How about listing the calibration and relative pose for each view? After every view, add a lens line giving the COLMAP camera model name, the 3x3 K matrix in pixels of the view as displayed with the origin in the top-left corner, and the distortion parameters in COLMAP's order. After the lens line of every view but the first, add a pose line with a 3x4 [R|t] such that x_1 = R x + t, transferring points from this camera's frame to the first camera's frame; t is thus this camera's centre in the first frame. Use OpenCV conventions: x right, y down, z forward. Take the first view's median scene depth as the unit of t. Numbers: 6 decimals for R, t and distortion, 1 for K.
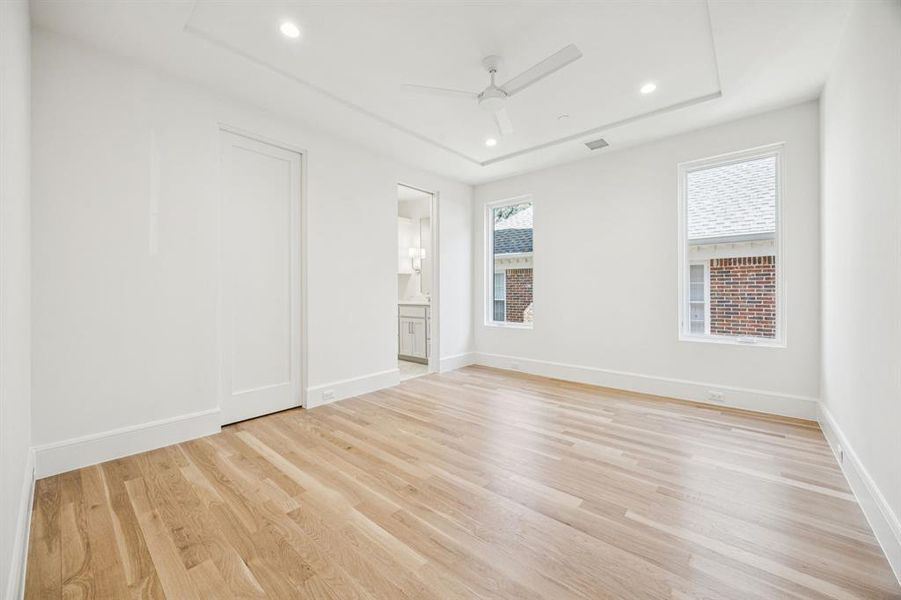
lens RADIAL K [[344.0, 0, 448.4], [0, 344.0, 297.9], [0, 0, 1]] dist [-0.001415, -0.000018]
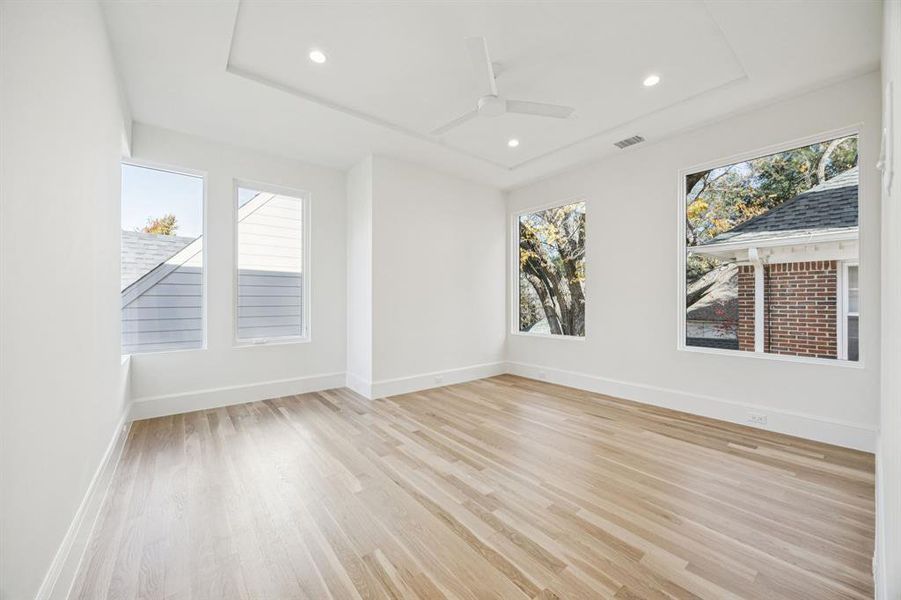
lens RADIAL K [[347.1, 0, 453.5], [0, 347.1, 299.3], [0, 0, 1]] dist [-0.006371, -0.000100]
pose [[0.986053, 0.008188, -0.166229, 0.121219], [-0.010812, 0.999831, -0.014888, -0.002129], [0.166079, 0.016478, 0.985975, 0.006297]]
